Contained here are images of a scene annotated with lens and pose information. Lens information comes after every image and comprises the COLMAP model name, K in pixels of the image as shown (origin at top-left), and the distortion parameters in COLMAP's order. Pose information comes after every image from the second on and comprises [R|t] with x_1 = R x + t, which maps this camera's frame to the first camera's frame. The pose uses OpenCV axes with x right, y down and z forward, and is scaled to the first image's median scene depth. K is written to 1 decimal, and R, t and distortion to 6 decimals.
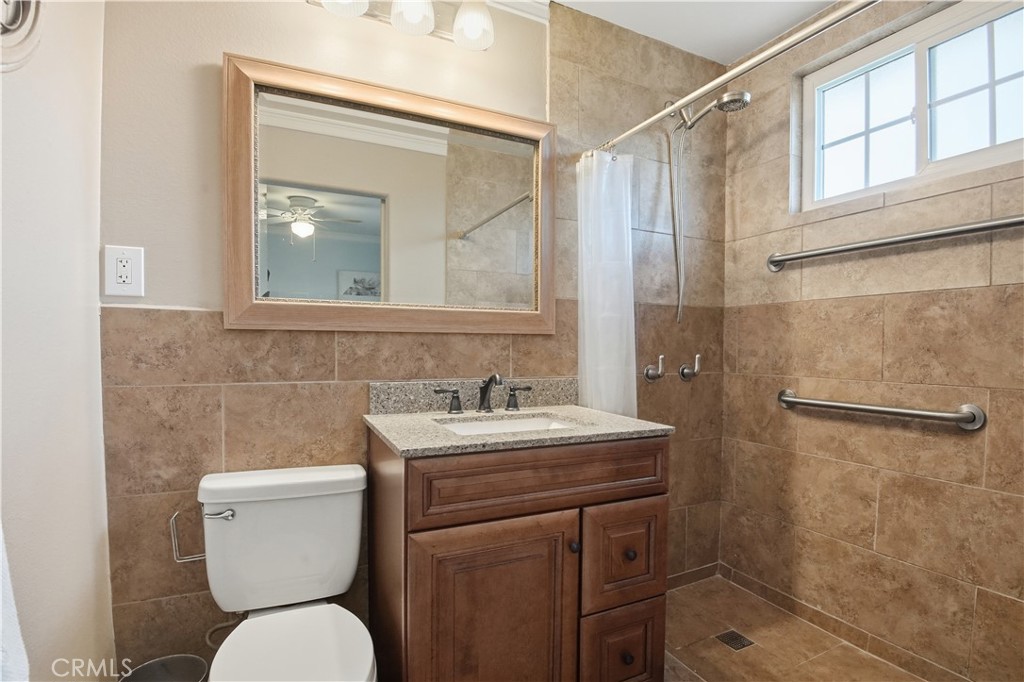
lens RADIAL K [[497.0, 0, 511.5], [0, 497.0, 360.0], [0, 0, 1]] dist [0.013965, -0.045612]
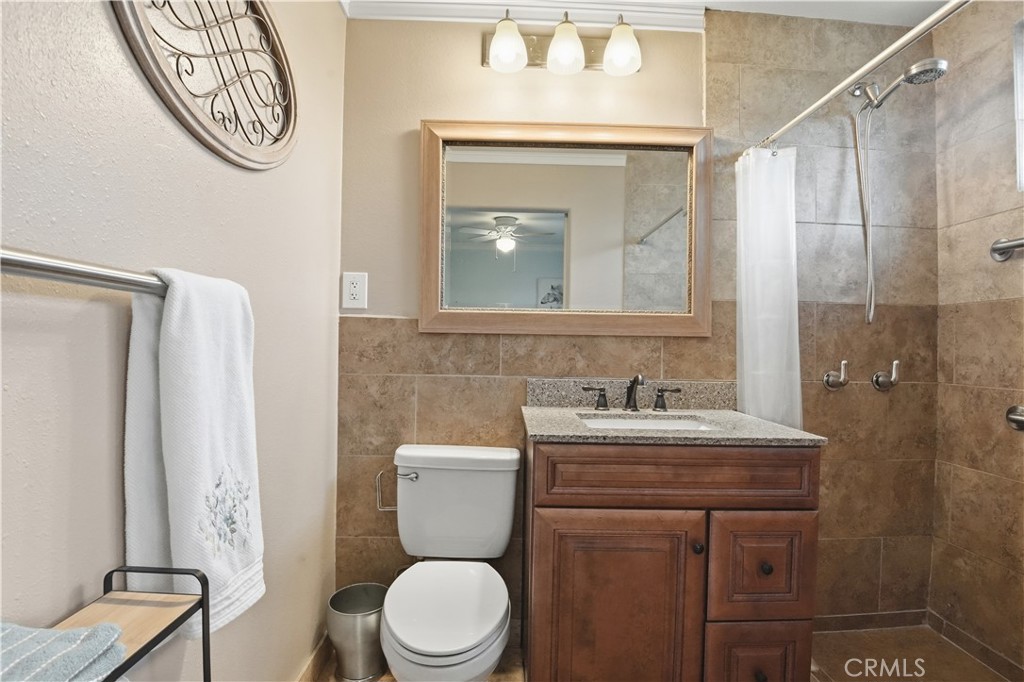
lens RADIAL K [[503.0, 0, 512.0], [0, 503.0, 341.0], [0, 0, 1]] dist [0.000327, -0.027400]
pose [[0.911154, 0.005163, -0.412034, 0.142189], [-0.023013, 0.998999, -0.038371, 0.003684], [0.411423, 0.044443, 0.910360, -0.068640]]
